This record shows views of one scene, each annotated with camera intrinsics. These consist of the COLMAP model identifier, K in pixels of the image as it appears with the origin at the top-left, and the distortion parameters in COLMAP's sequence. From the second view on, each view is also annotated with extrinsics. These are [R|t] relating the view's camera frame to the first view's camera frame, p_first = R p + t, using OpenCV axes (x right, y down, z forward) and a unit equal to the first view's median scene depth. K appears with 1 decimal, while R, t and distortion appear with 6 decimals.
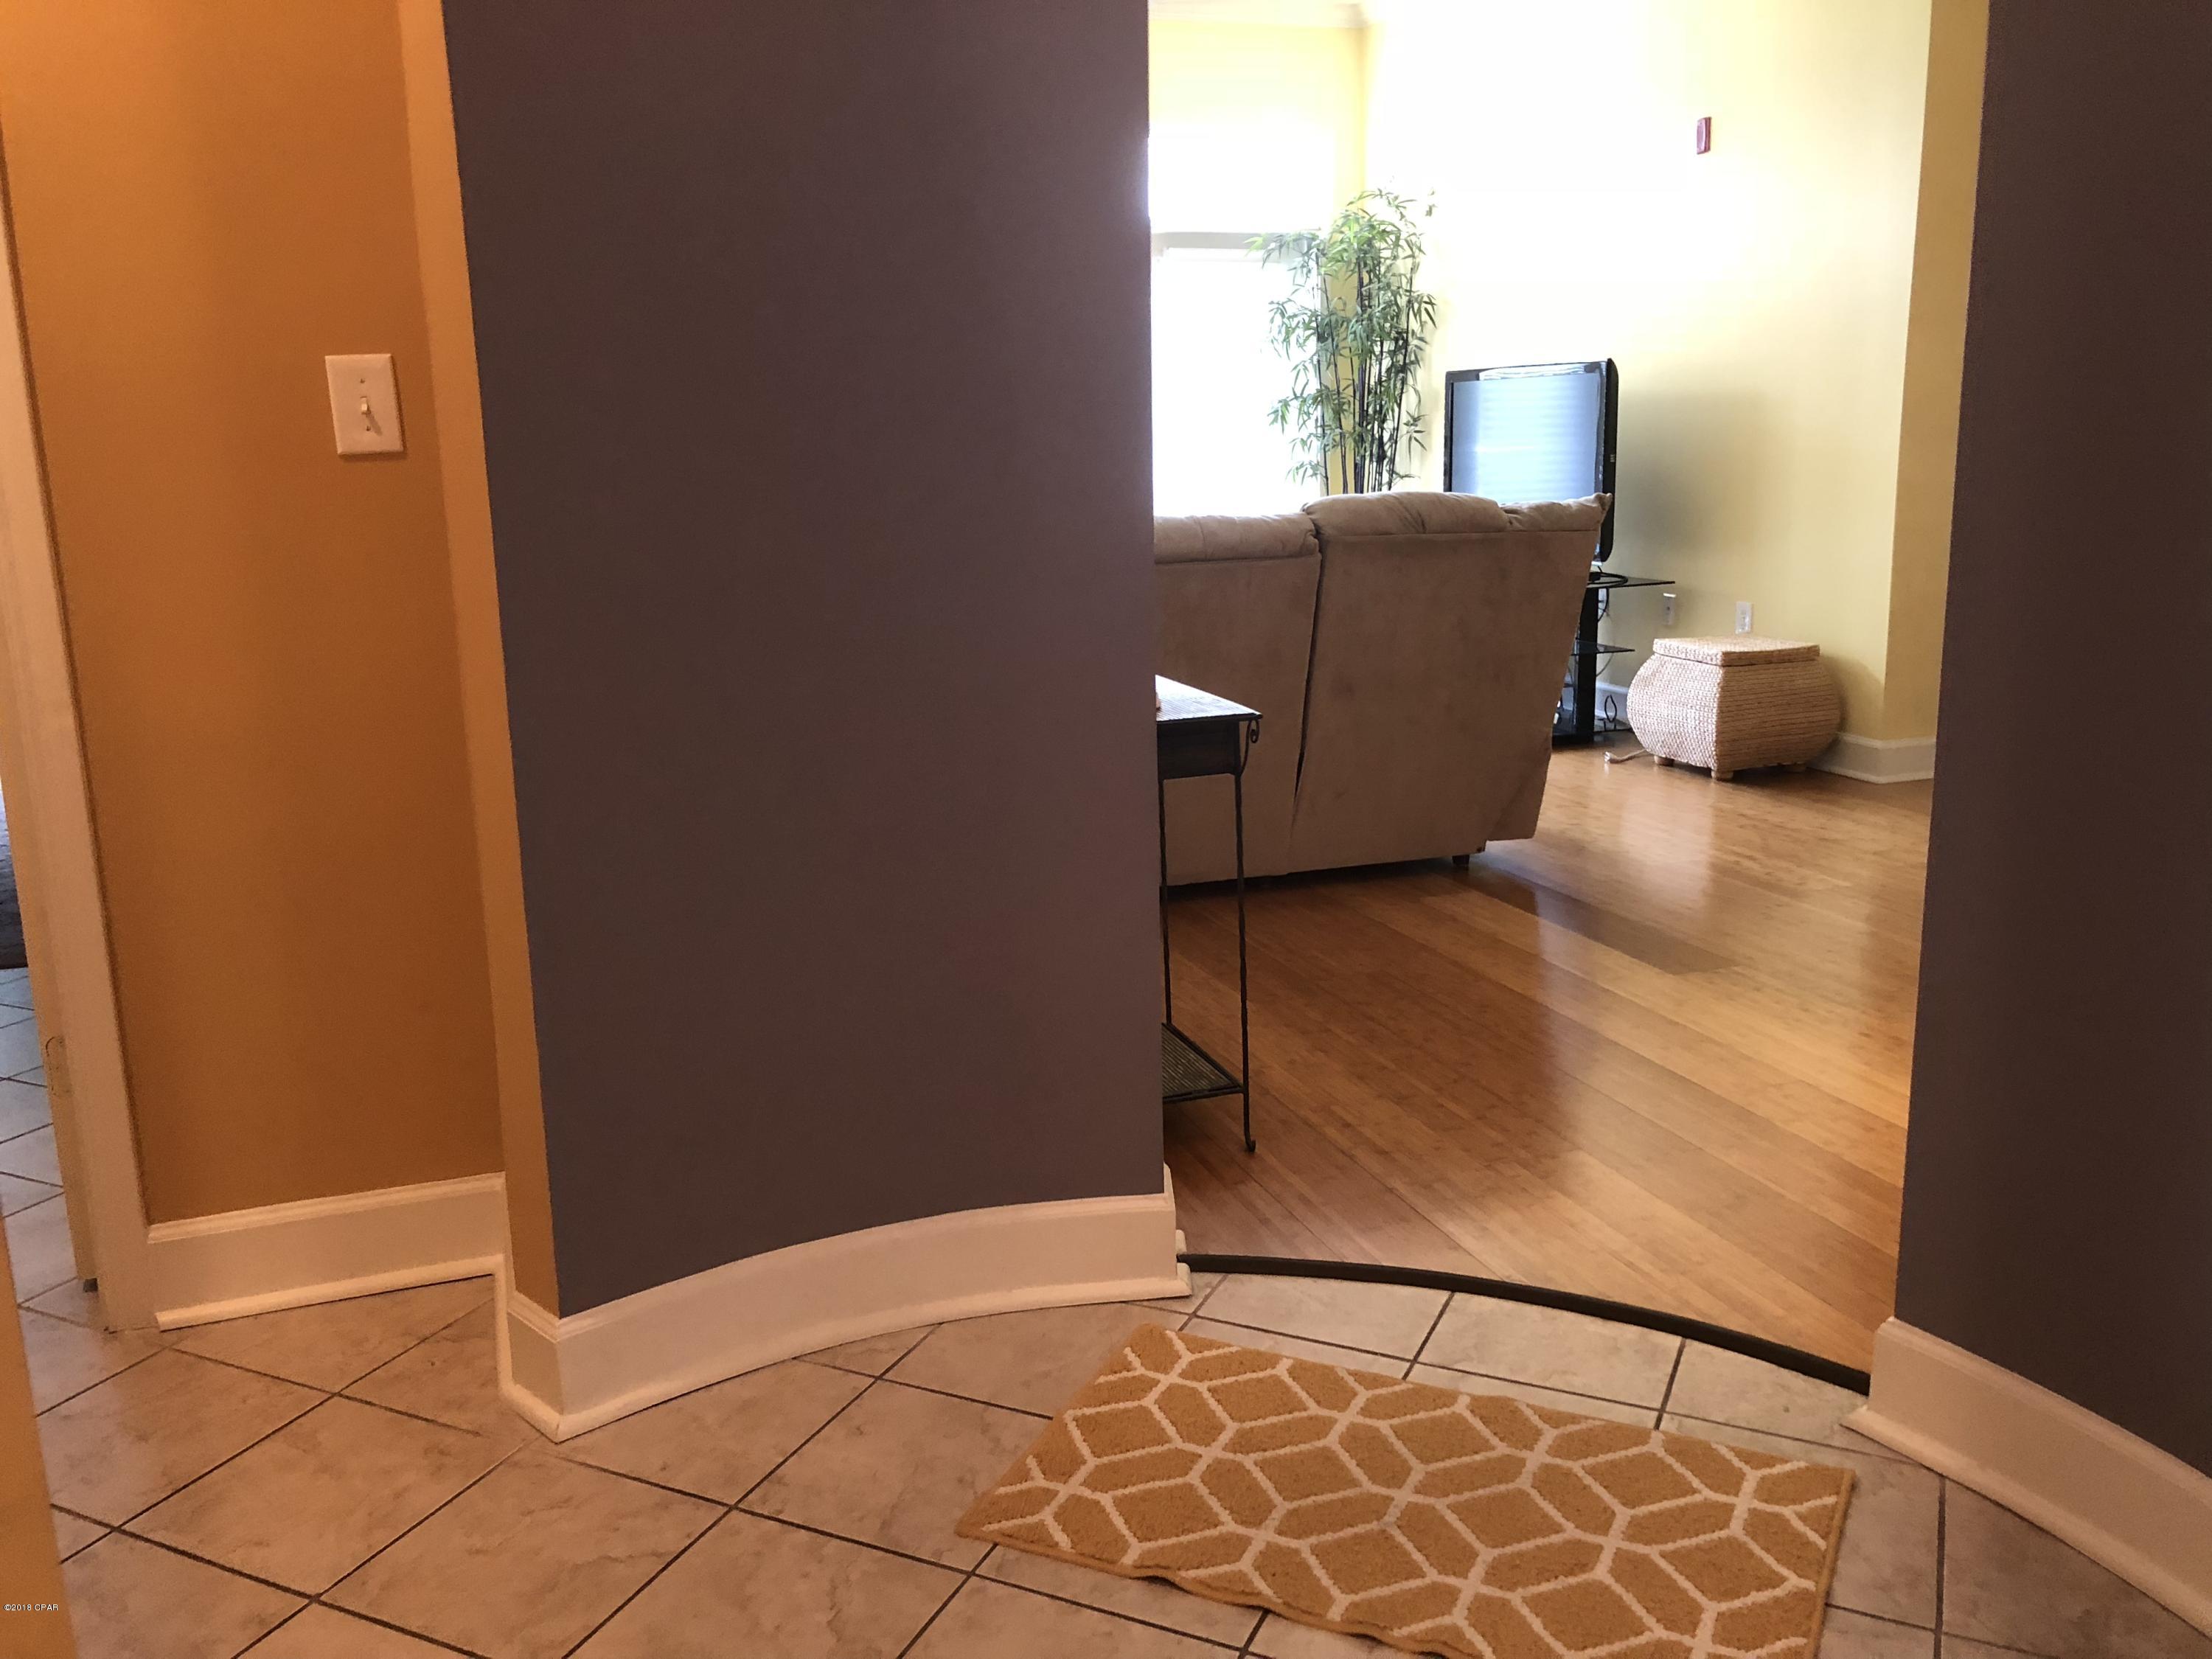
lens RADIAL K [[1839.7, 0, 1087.0], [0, 1839.7, 817.8], [0, 0, 1]] dist [0.046359, -0.049002]
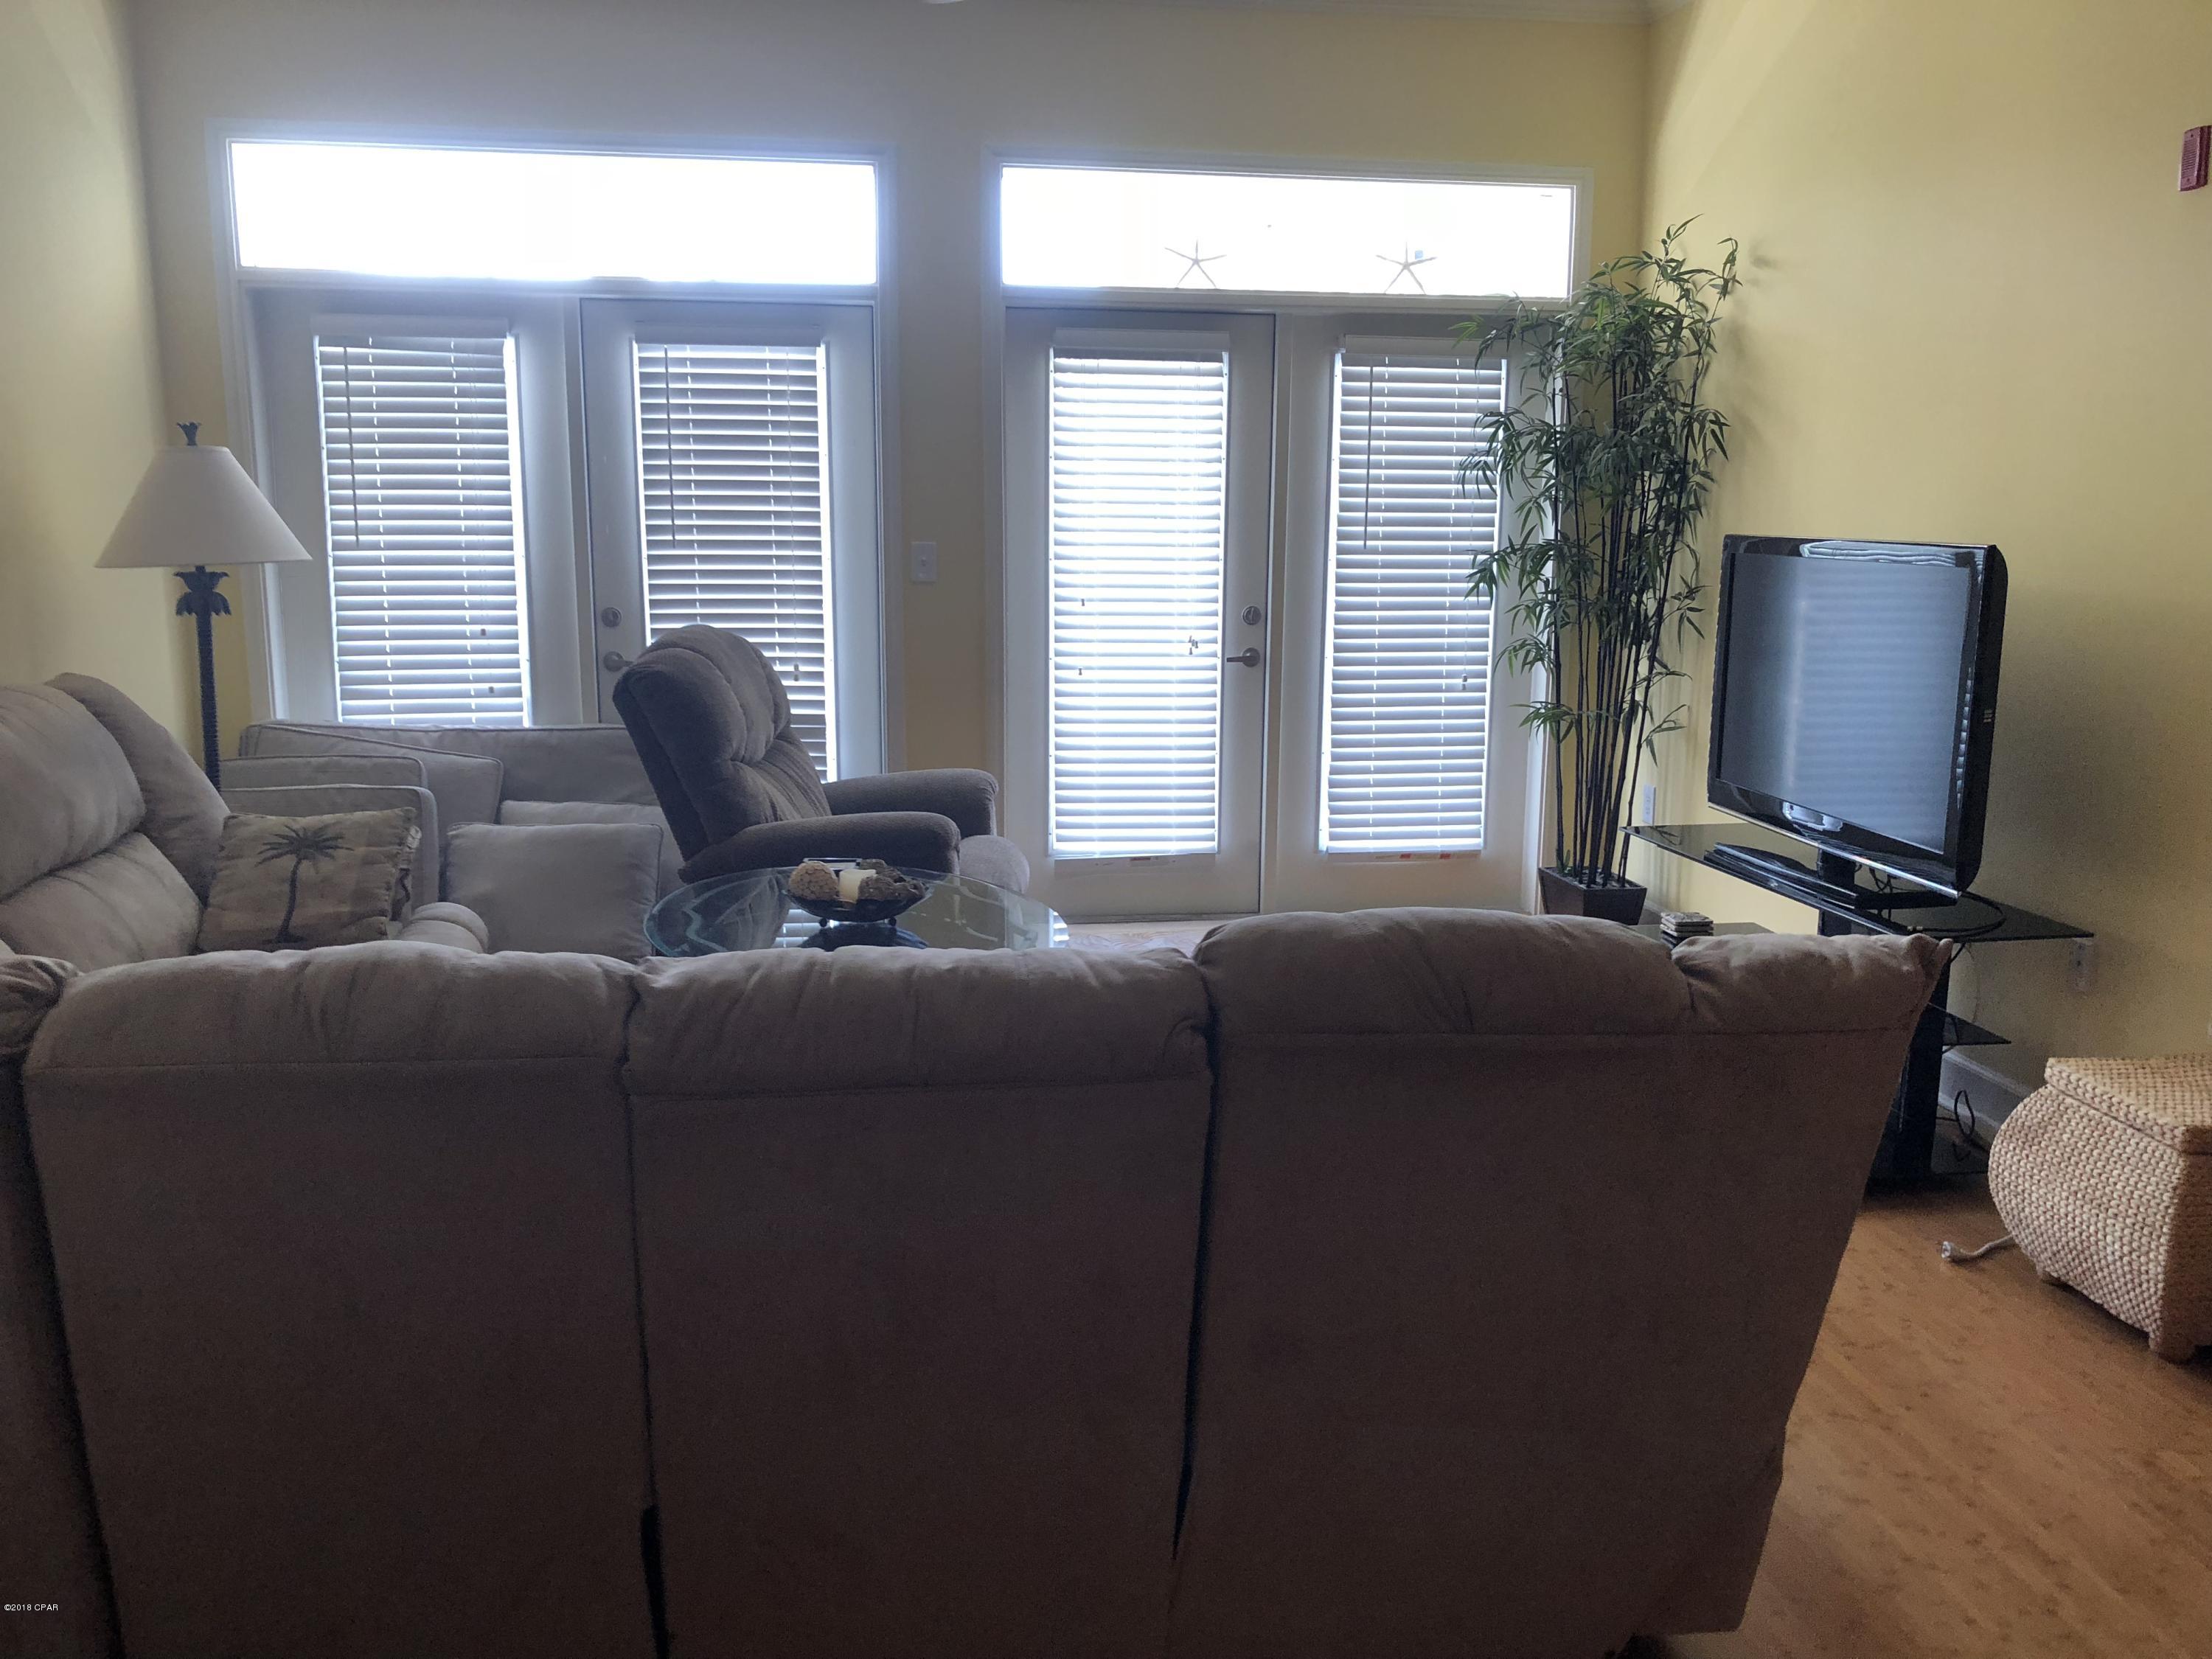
lens RADIAL K [[1839.7, 0, 1102.5], [0, 1839.7, 825.4], [0, 0, 1]] dist [0.046359, -0.049002]
pose [[0.982416, 0.064728, -0.175124, 0.168747], [-0.070039, 0.997248, -0.024312, -0.183908], [0.173069, 0.036150, 0.984246, 0.557163]]
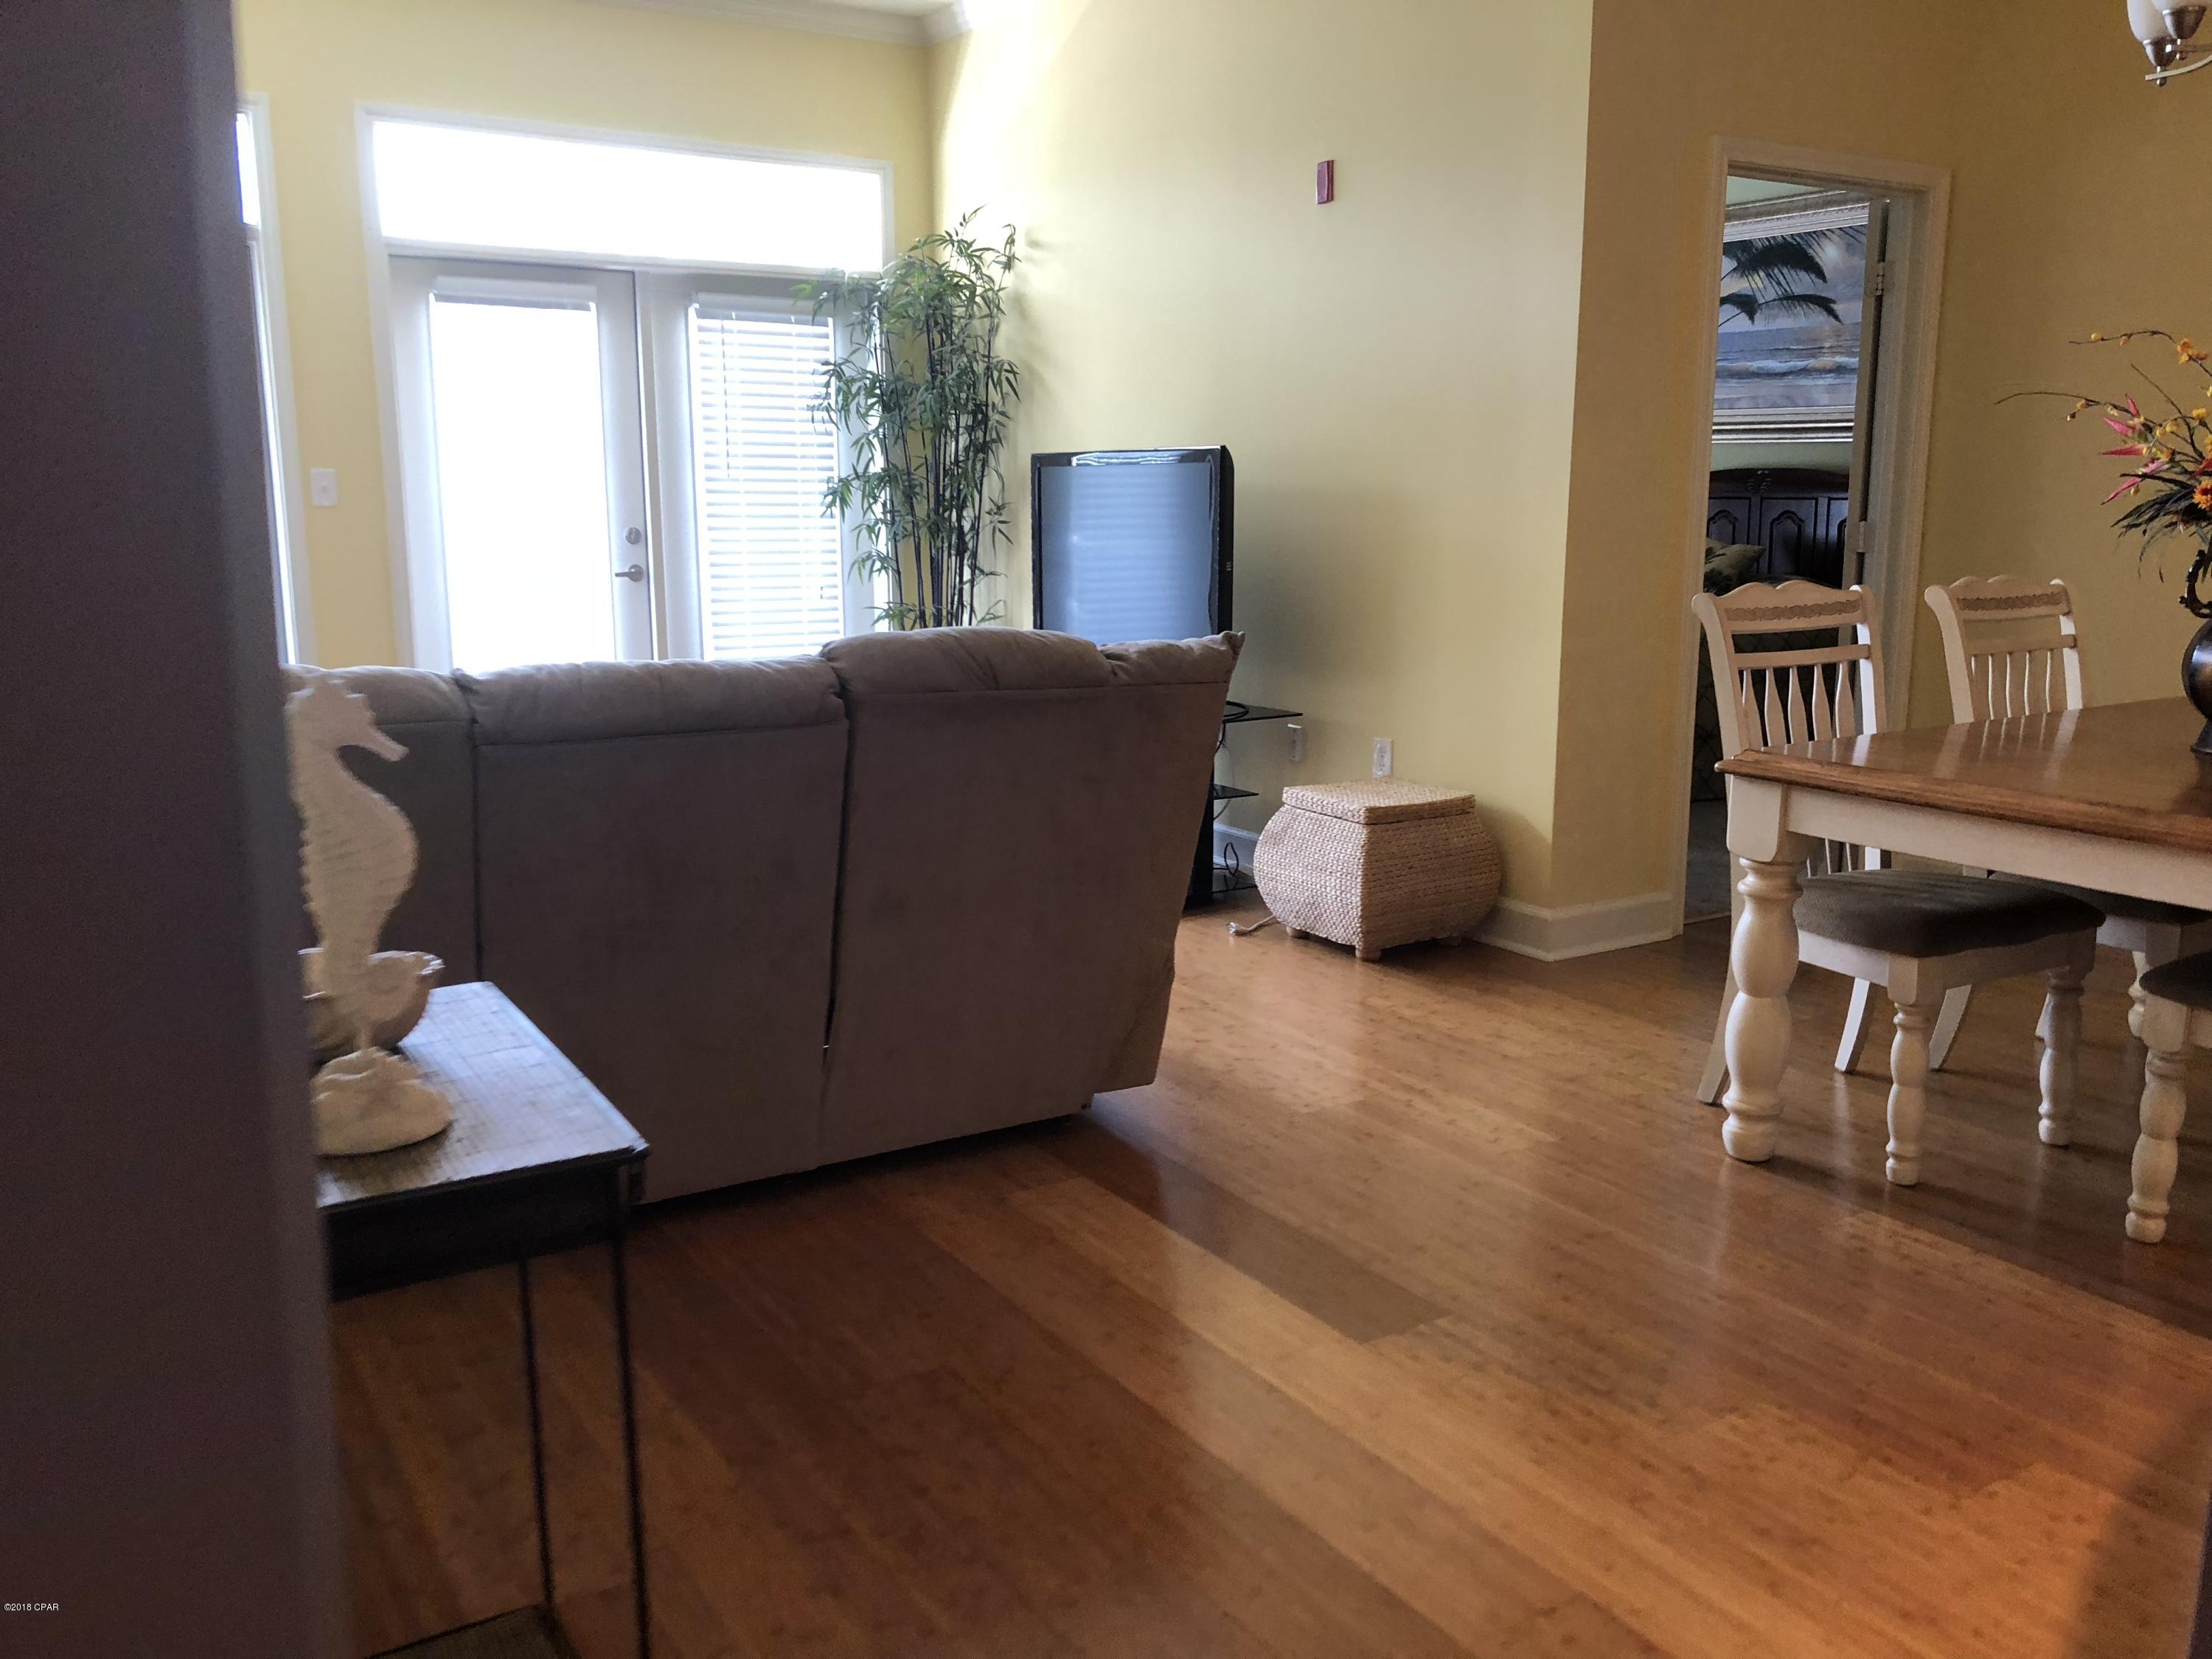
lens RADIAL K [[1839.7, 0, 1131.1], [0, 1839.7, 858.3], [0, 0, 1]] dist [0.046359, -0.049002]
pose [[0.972469, -0.021308, 0.232056, 0.067256], [0.024610, 0.999633, -0.011340, -0.079069], [-0.231729, 0.016738, 0.972636, 0.298138]]
